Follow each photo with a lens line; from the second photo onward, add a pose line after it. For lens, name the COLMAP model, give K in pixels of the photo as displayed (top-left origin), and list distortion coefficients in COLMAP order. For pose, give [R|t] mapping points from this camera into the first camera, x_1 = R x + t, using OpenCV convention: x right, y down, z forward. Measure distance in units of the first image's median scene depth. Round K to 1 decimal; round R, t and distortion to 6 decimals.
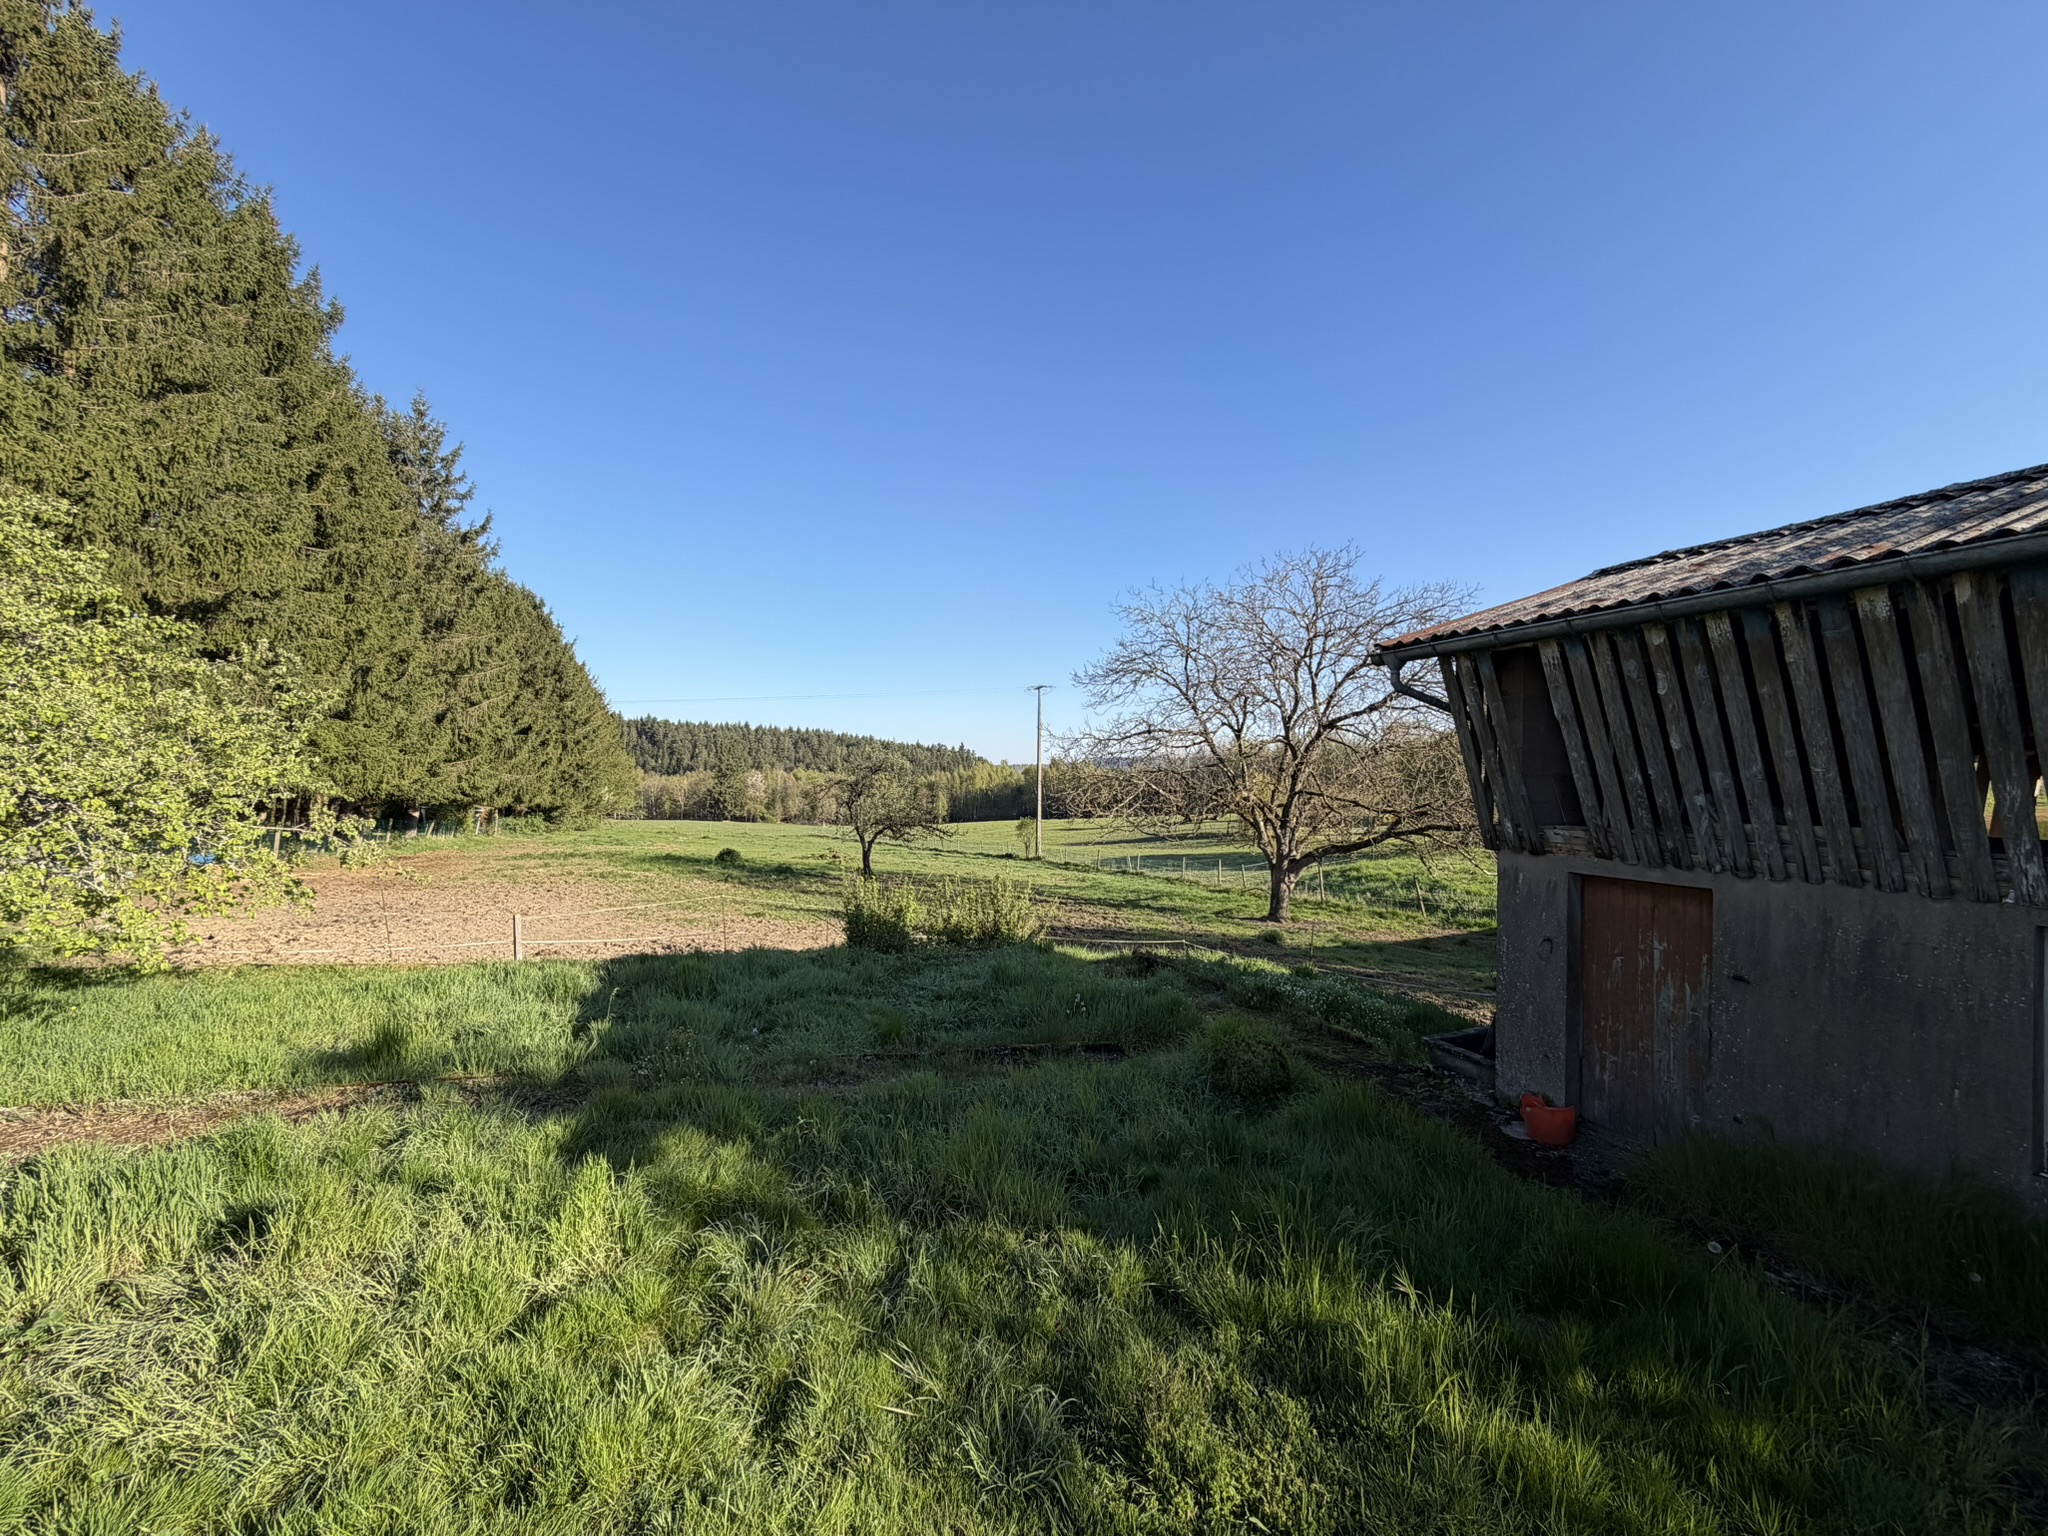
lens RADIAL K [[824.0, 0, 1032.3], [0, 824.0, 769.6], [0, 0, 1]] dist [0.002842, 0.000010]
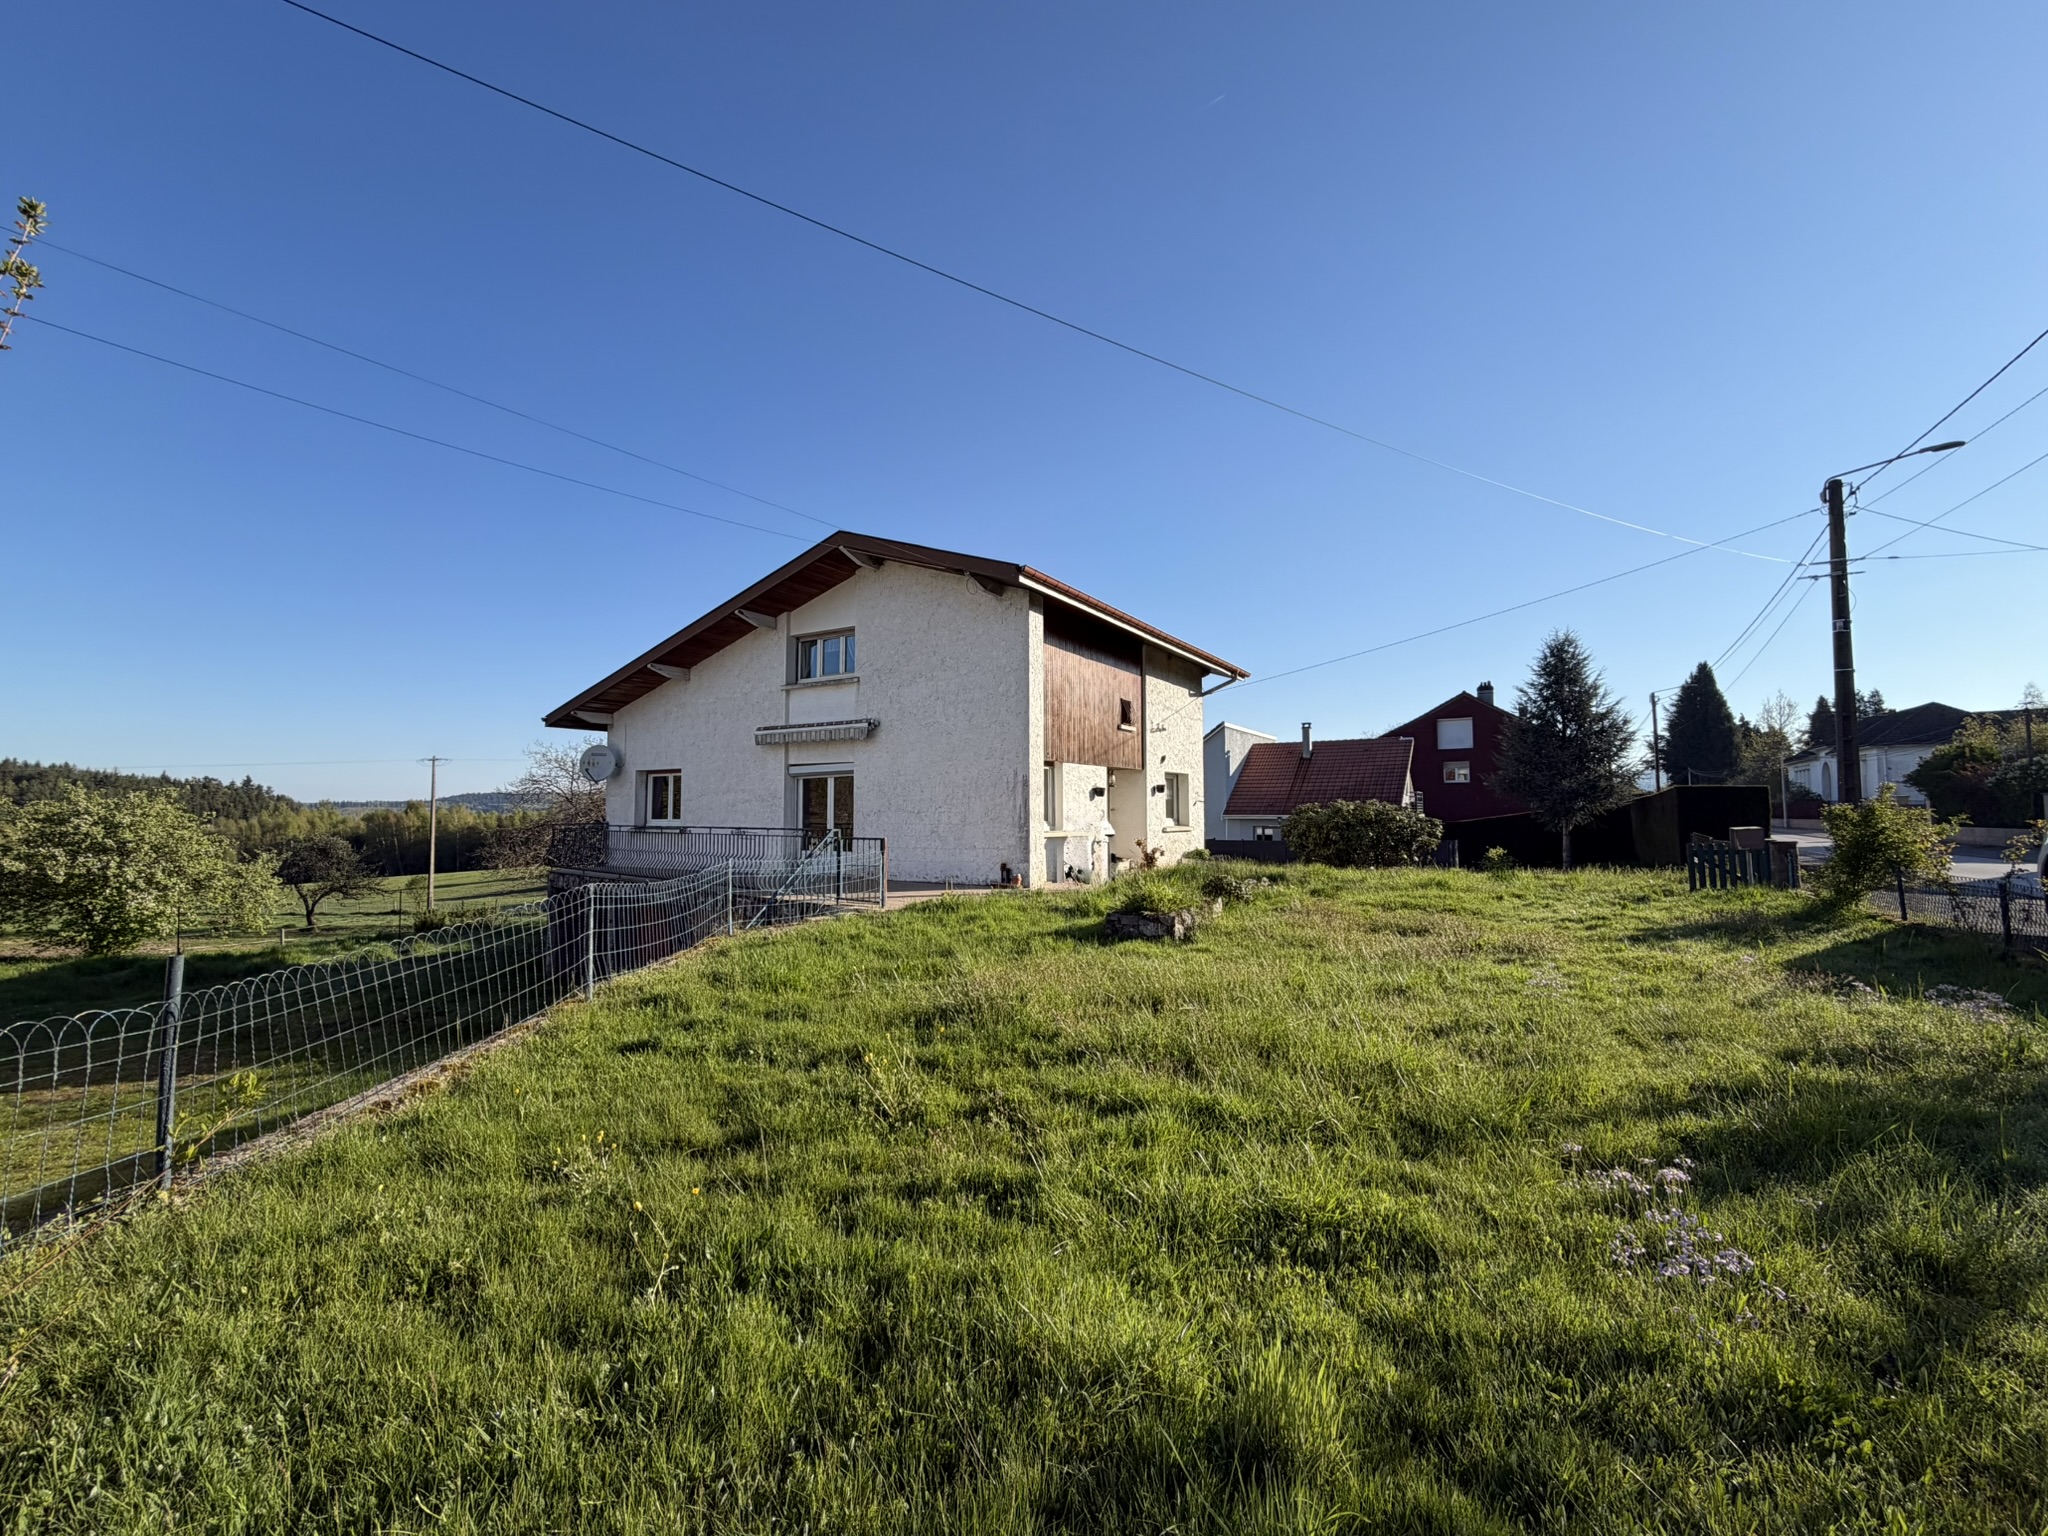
lens RADIAL K [[824.0, 0, 1032.4], [0, 824.0, 764.8], [0, 0, 1]] dist [0.002842, 0.000010]
pose [[0.776861, 0.020536, 0.629337, -0.111265], [0.009318, 0.998984, -0.044100, -0.057647], [-0.629603, 0.040123, 0.775881, -0.687516]]
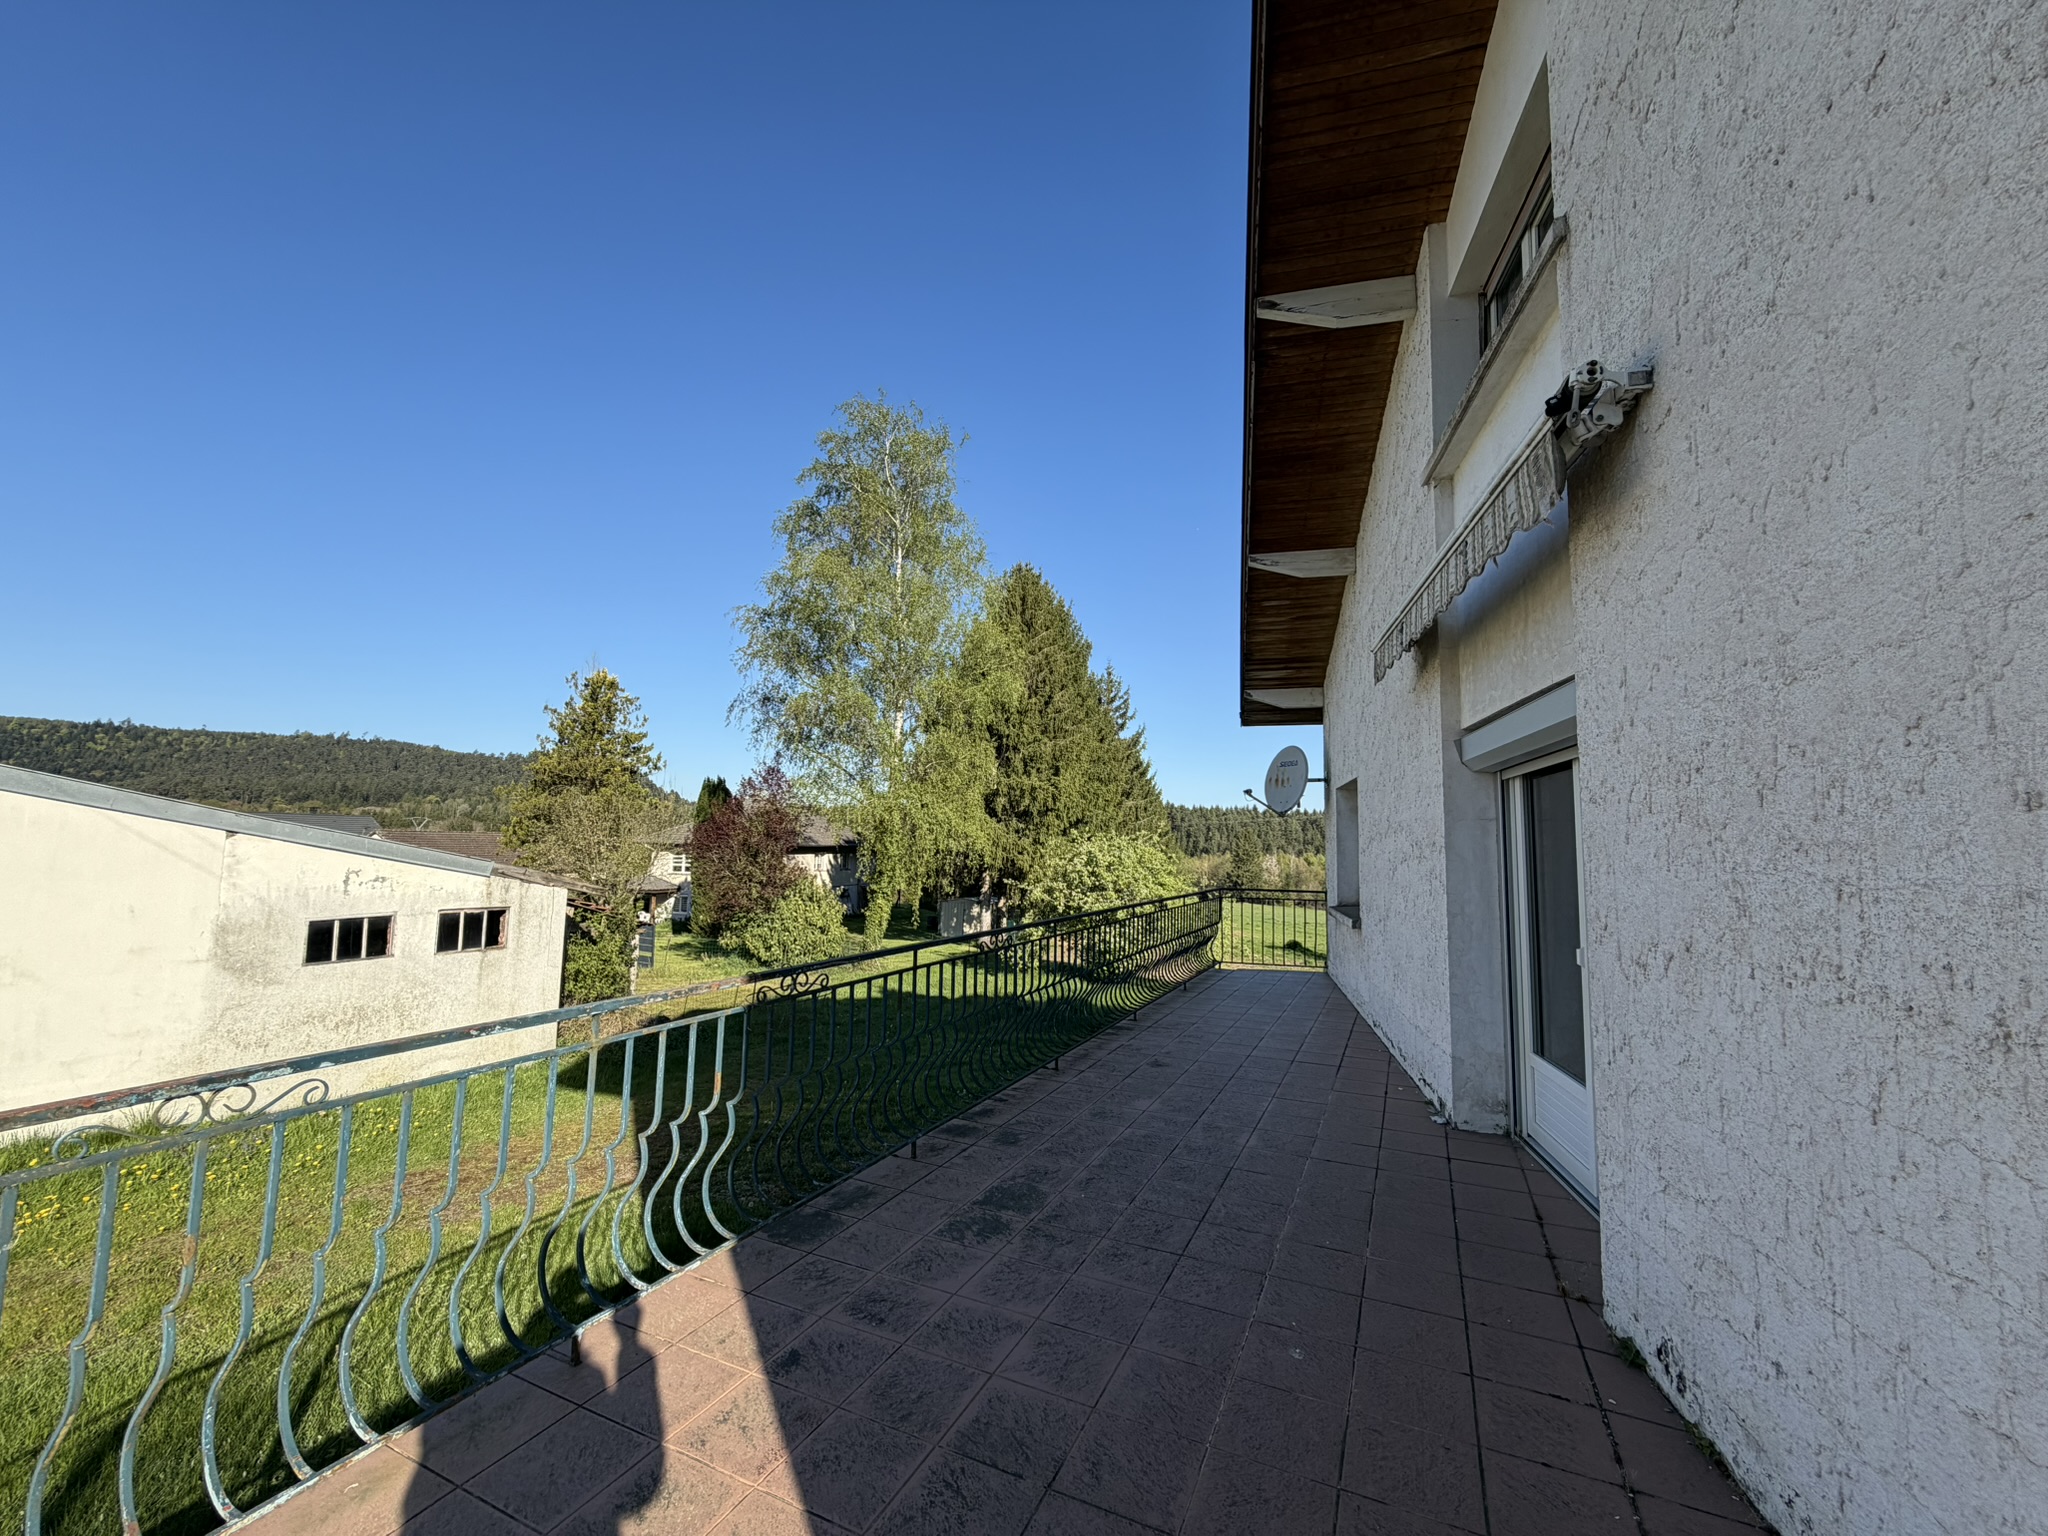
lens RADIAL K [[824.0, 0, 1022.7], [0, 824.0, 769.7], [0, 0, 1]] dist [0.002842, 0.000010]
pose [[0.822980, -0.049497, -0.565909, 0.060275], [-0.004887, 0.995543, -0.094181, -0.060195], [0.568049, 0.080274, 0.819071, -0.431537]]
